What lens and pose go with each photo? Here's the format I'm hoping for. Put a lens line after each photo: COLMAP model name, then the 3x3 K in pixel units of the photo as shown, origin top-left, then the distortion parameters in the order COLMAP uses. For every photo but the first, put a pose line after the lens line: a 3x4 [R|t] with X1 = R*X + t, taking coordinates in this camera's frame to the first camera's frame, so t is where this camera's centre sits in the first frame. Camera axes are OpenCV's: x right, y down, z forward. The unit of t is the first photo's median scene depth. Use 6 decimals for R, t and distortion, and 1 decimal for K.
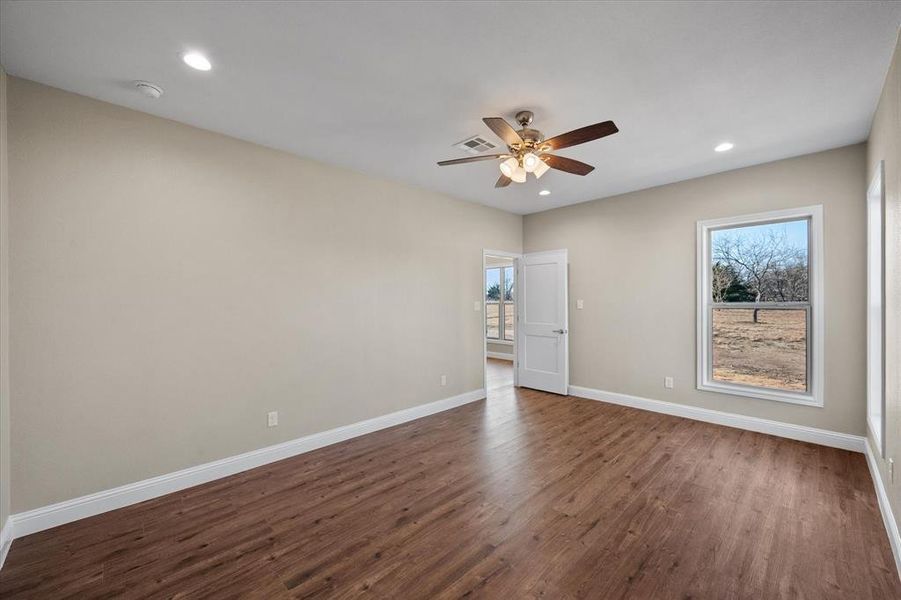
lens RADIAL K [[360.5, 0, 448.3], [0, 360.5, 291.2], [0, 0, 1]] dist [-0.000391, -0.000079]
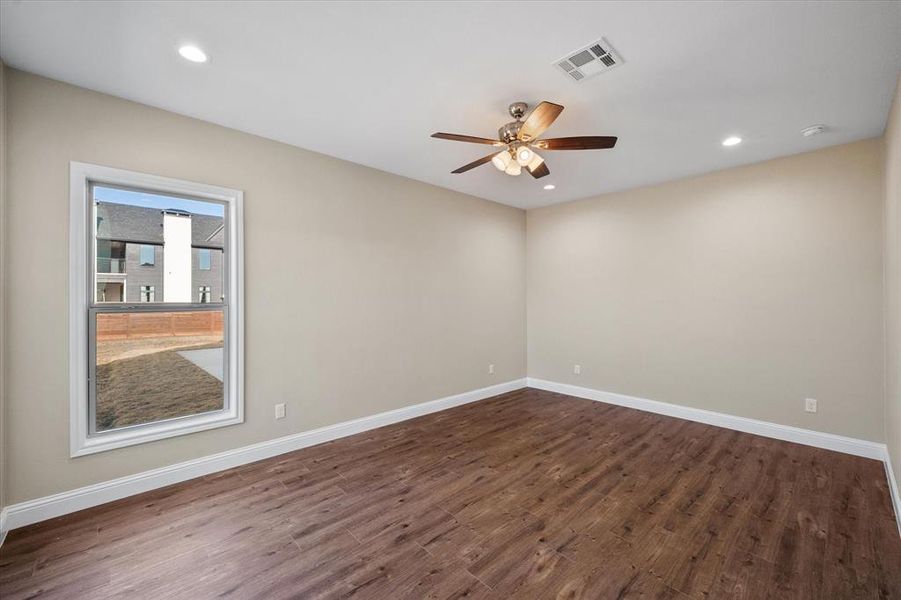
lens RADIAL K [[360.5, 0, 448.3], [0, 360.5, 291.2], [0, 0, 1]] dist [-0.000391, -0.000079]
pose [[-0.999768, 0.008881, 0.019640, 0.377983], [0.008041, 0.999066, -0.042463, 0.048418], [-0.019999, -0.042295, -0.998905, 1.956708]]
